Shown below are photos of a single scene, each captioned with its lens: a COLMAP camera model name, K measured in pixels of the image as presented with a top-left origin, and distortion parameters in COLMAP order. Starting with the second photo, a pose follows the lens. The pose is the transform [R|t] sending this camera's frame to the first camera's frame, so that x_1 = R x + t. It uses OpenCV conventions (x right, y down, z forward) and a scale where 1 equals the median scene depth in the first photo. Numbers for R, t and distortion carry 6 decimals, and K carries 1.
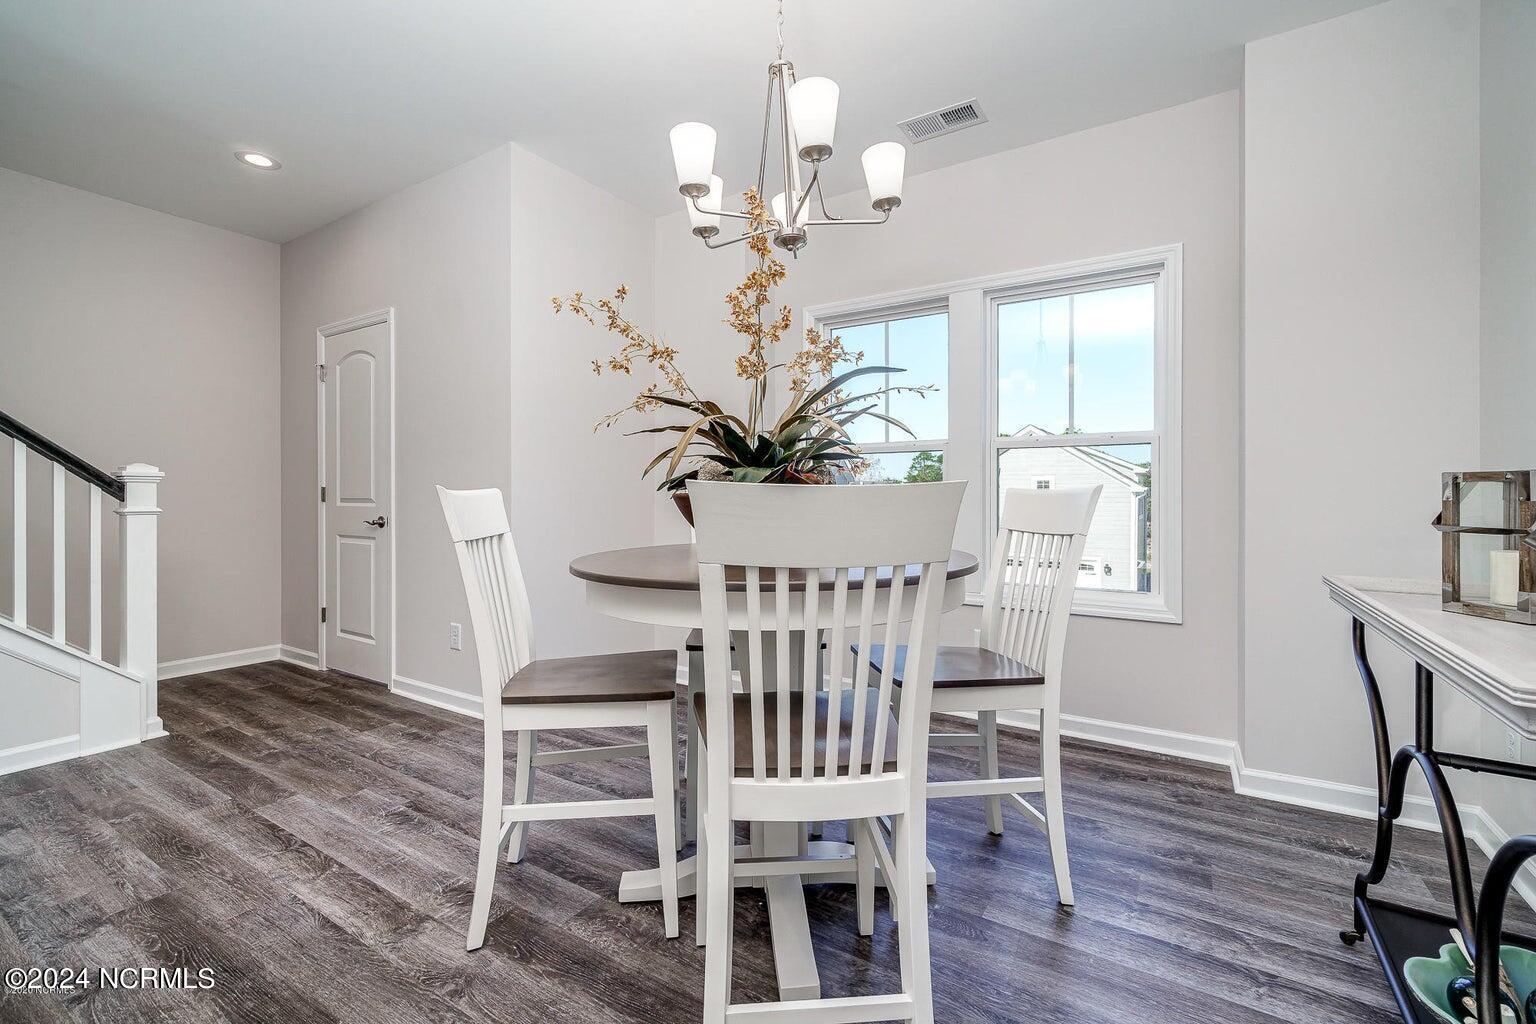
lens RADIAL K [[657.3, 0, 754.0], [0, 657.3, 498.2], [0, 0, 1]] dist [0.002822, 0.000884]
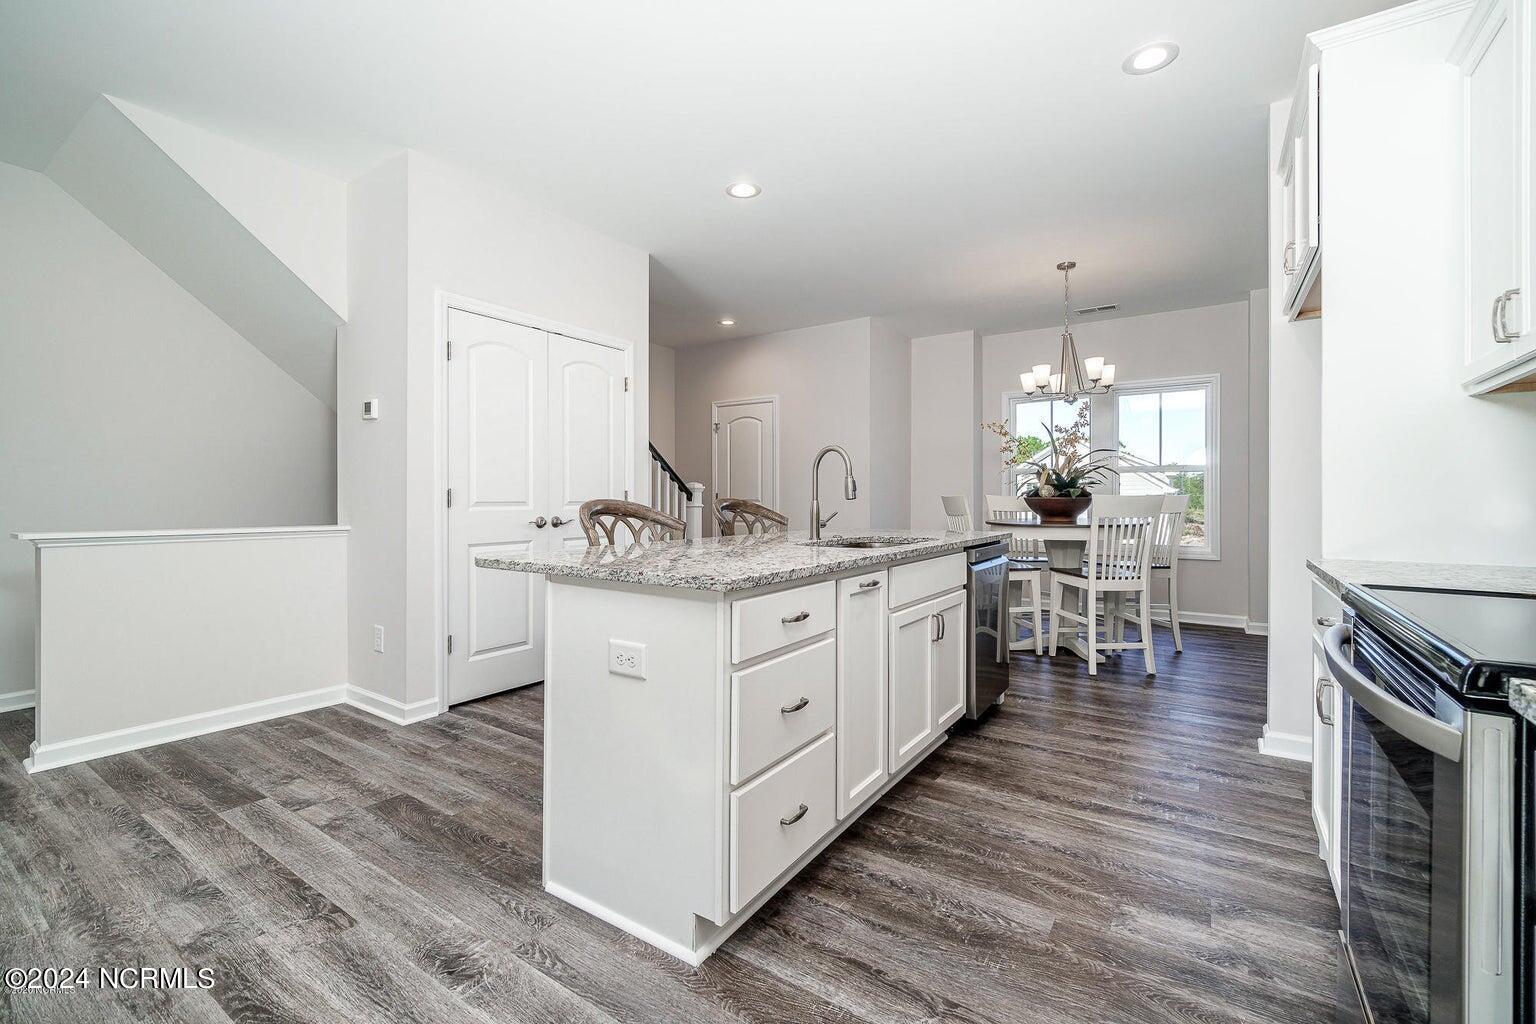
lens RADIAL K [[657.3, 0, 756.8], [0, 657.3, 505.0], [0, 0, 1]] dist [0.002822, 0.000884]
pose [[0.999830, -0.003161, -0.018192, -0.932271], [0.003326, 0.999954, 0.009011, -0.001139], [0.018162, -0.009070, 0.999794, -1.332309]]
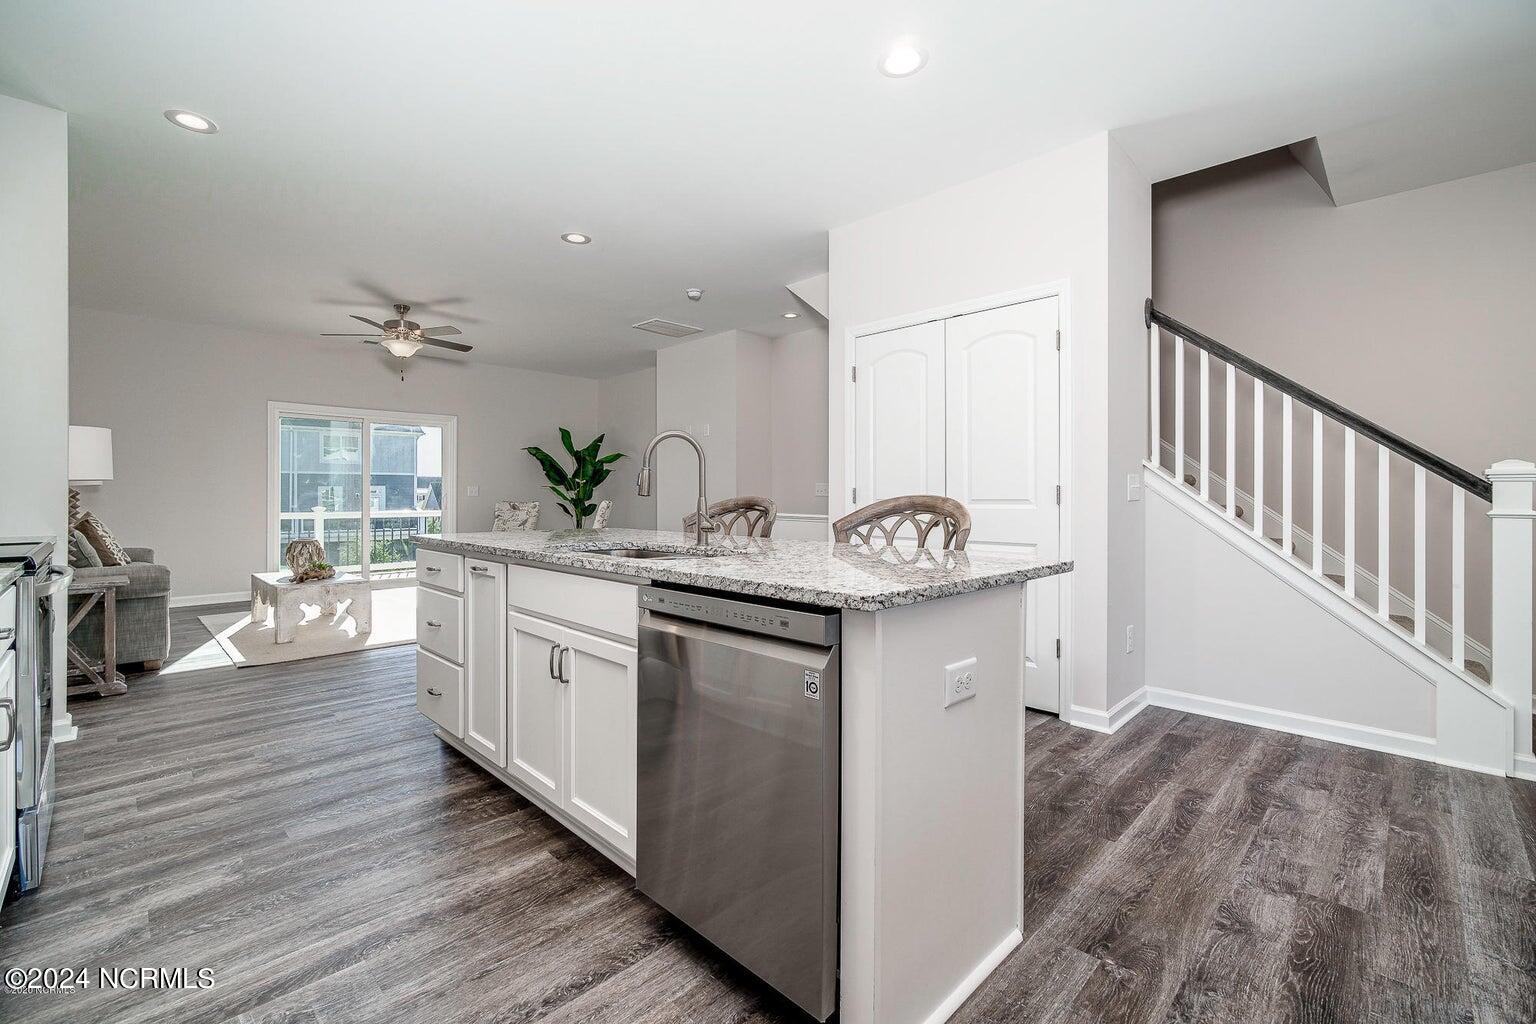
lens RADIAL K [[657.3, 0, 763.8], [0, 657.3, 507.9], [0, 0, 1]] dist [0.002822, 0.000884]
pose [[-0.200574, 0.013090, -0.979591, 0.167689], [-0.002634, 0.999900, 0.013901, 0.002849], [0.979675, 0.005368, -0.200520, 0.270186]]
